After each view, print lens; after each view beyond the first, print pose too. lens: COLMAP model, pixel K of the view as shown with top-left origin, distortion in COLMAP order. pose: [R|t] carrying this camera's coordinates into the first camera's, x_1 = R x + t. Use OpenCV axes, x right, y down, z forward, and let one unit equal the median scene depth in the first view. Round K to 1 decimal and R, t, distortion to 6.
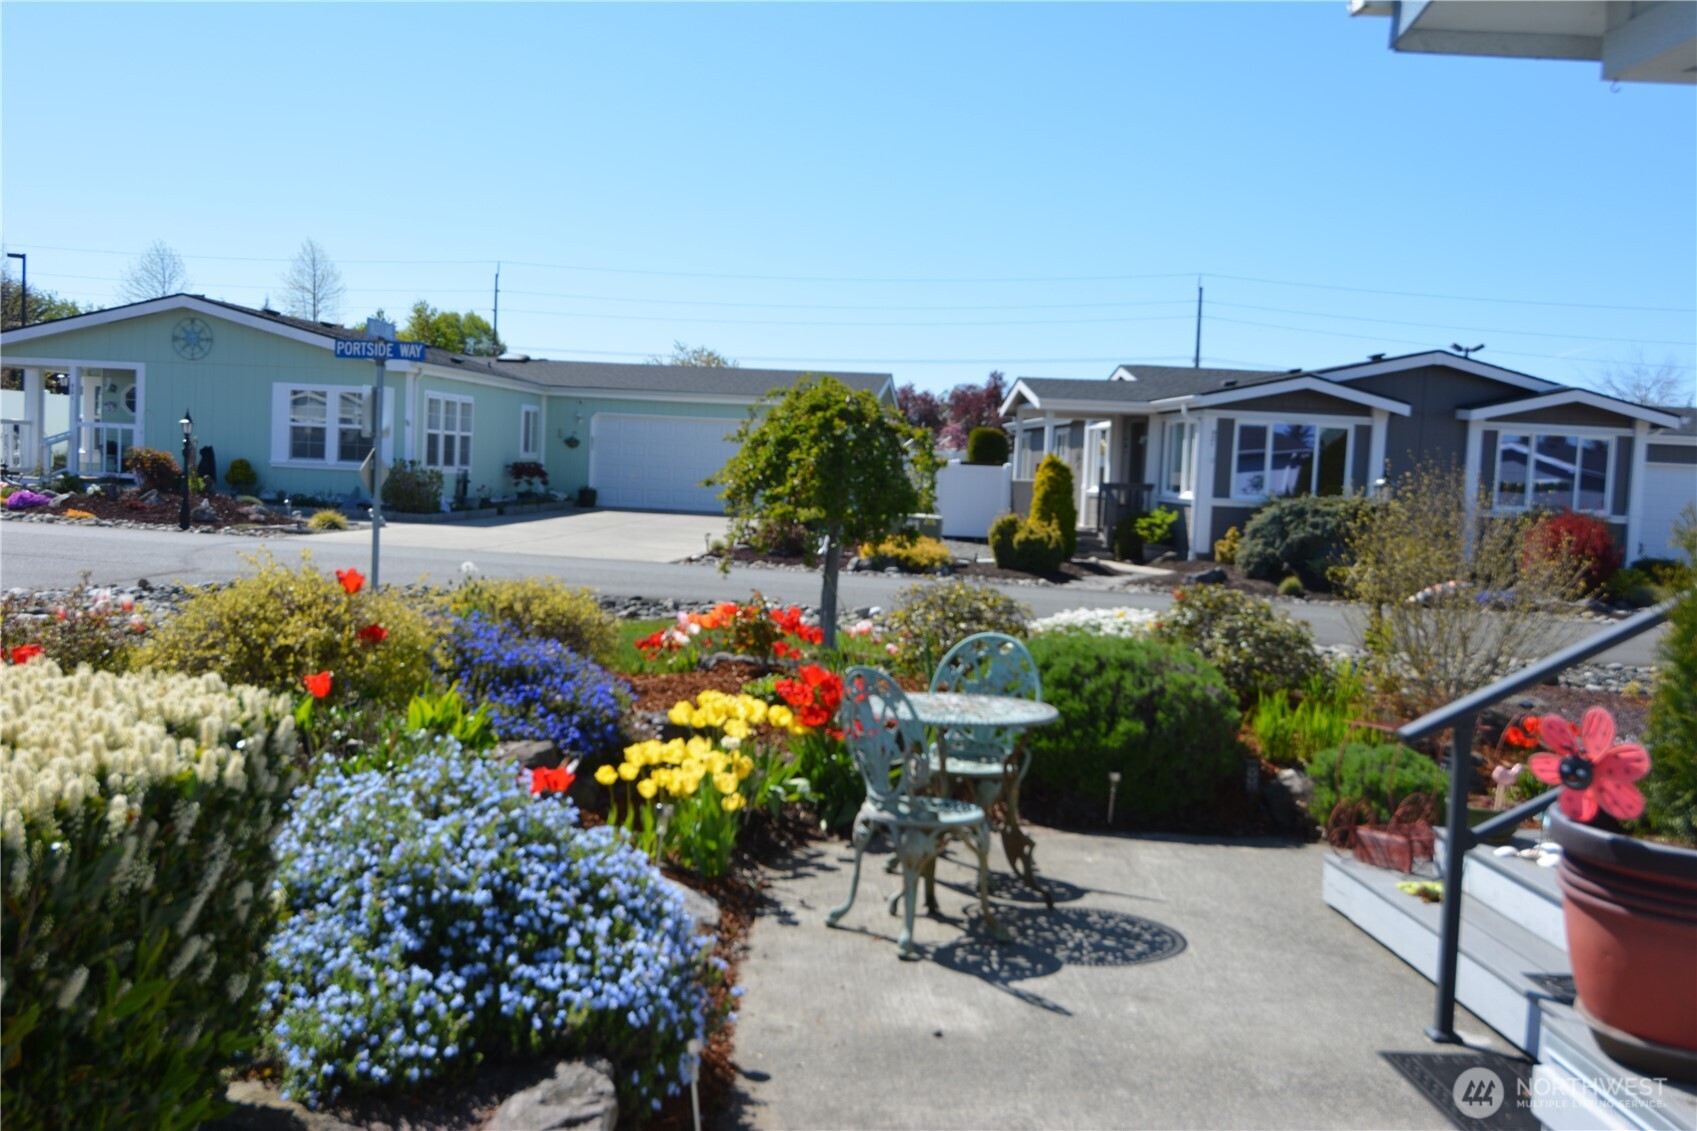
lens RADIAL K [[1648.5, 0, 850.1], [0, 1648.5, 567.0], [0, 0, 1]] dist [0.016569, 0.000000]
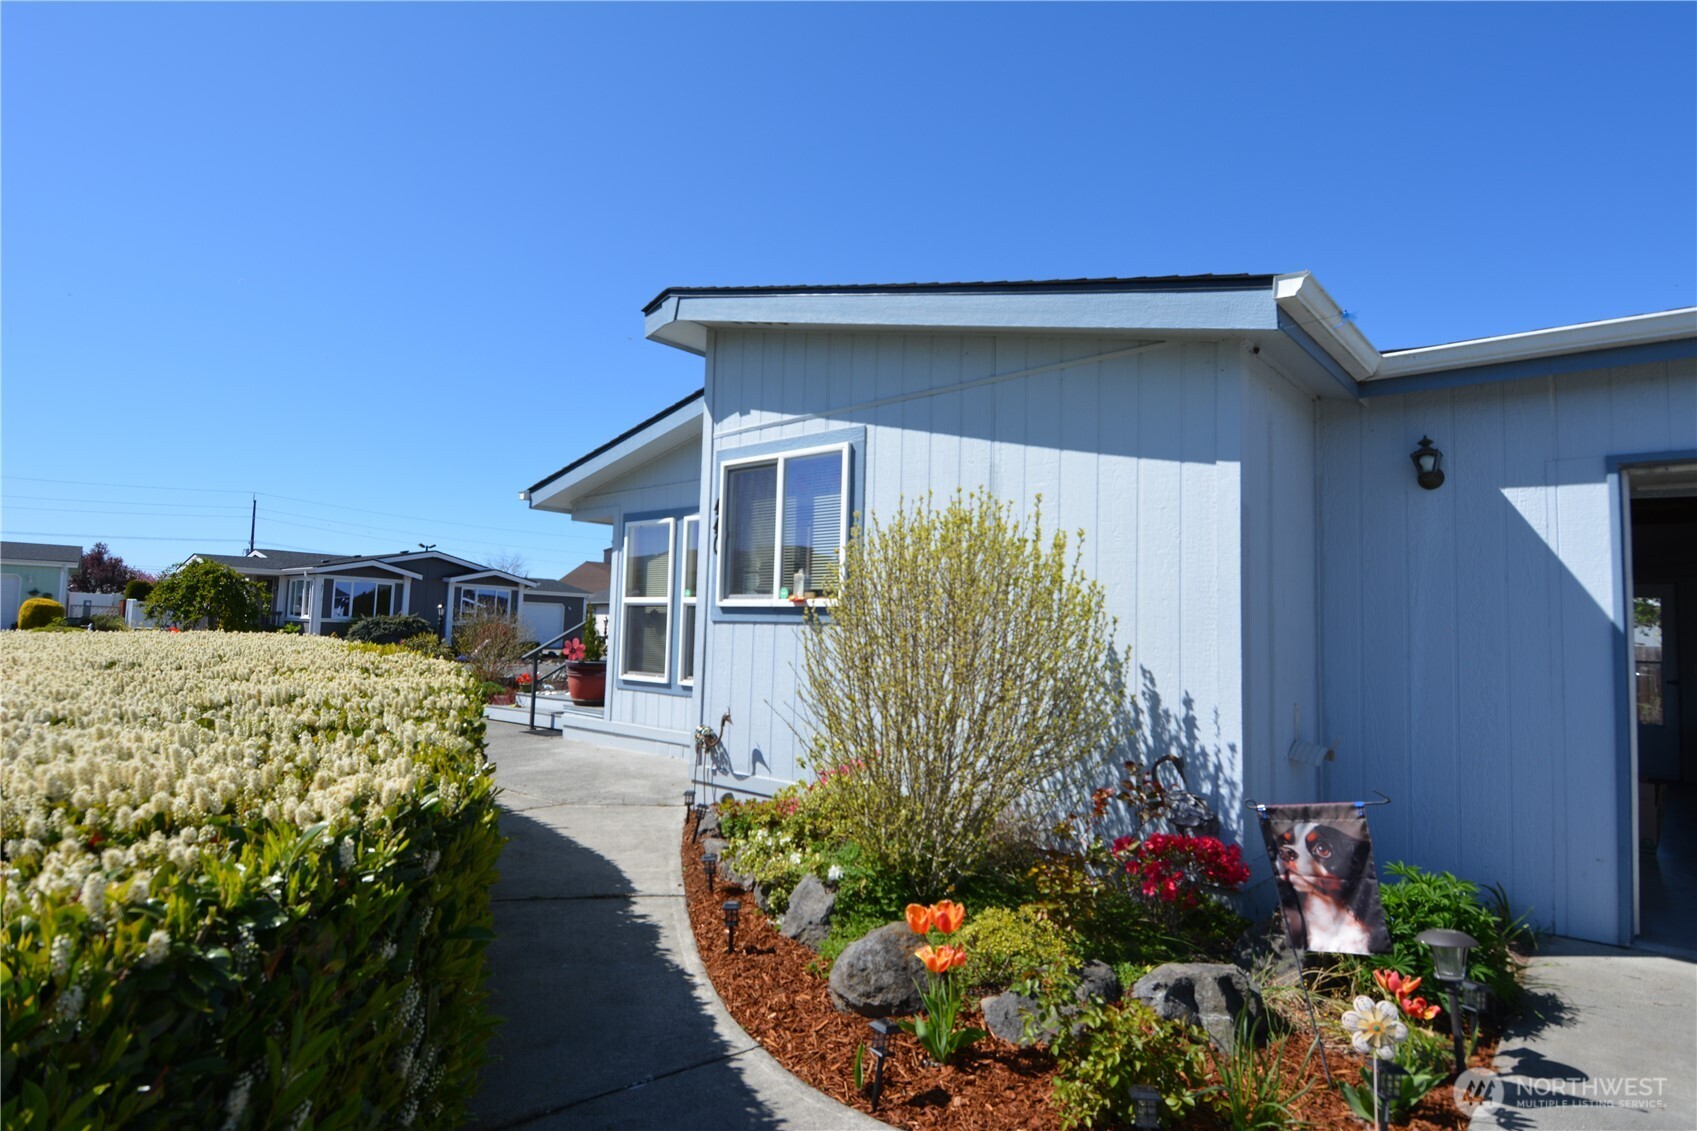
lens RADIAL K [[904.0, 0, 852.3], [0, 904.0, 568.5], [0, 0, 1]] dist [-0.025720, -0.008855]
pose [[0.679800, 0.030422, 0.732767, -0.143539], [0.045457, 0.995470, -0.083499, 0.018648], [-0.731988, 0.090072, 0.675338, -0.218141]]
